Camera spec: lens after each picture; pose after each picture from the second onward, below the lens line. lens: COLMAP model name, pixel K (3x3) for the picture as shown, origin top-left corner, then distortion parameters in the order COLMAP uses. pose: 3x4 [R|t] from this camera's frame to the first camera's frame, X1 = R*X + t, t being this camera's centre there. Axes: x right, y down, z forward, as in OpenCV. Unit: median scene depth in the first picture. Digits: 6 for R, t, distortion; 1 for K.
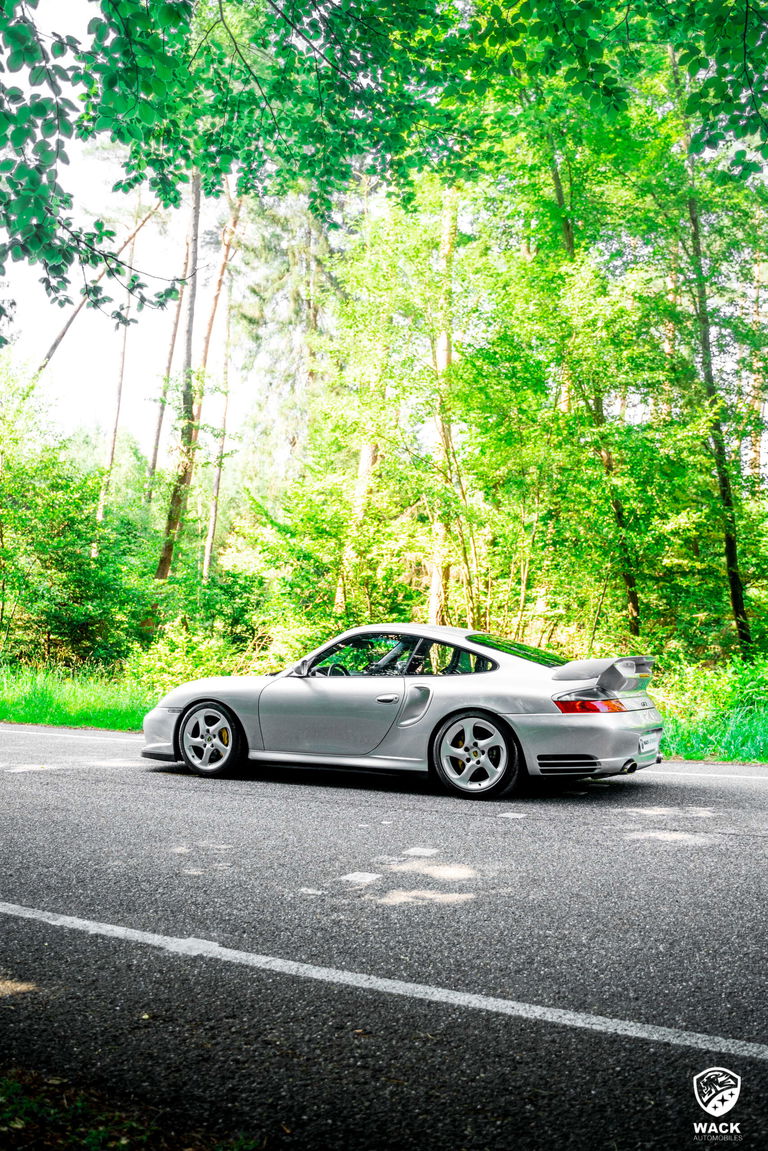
lens RADIAL K [[990.1, 0, 384.0], [0, 990.1, 575.5], [0, 0, 1]] dist [-0.111437, 0.001134]
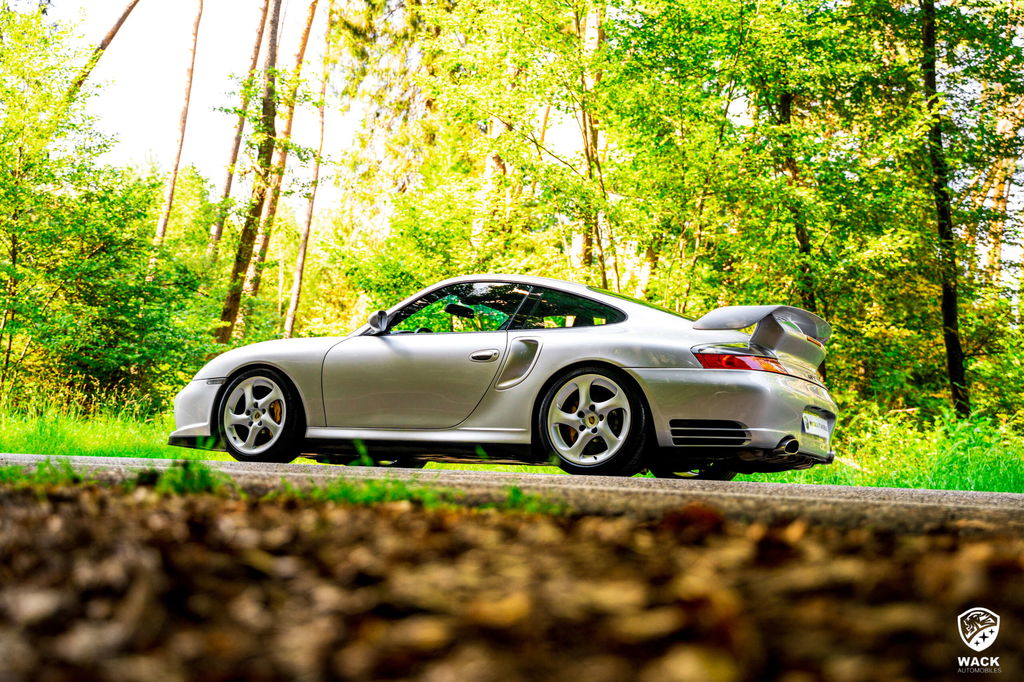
lens RADIAL K [[1253.1, 0, 512.0], [0, 1253.1, 341.0], [0, 0, 1]] dist [0.012423, -0.020205]
pose [[0.998872, 0.047476, -0.001248, 0.023451], [-0.047492, 0.998368, -0.031717, 0.129156], [-0.000260, 0.031741, 0.999496, 0.001253]]
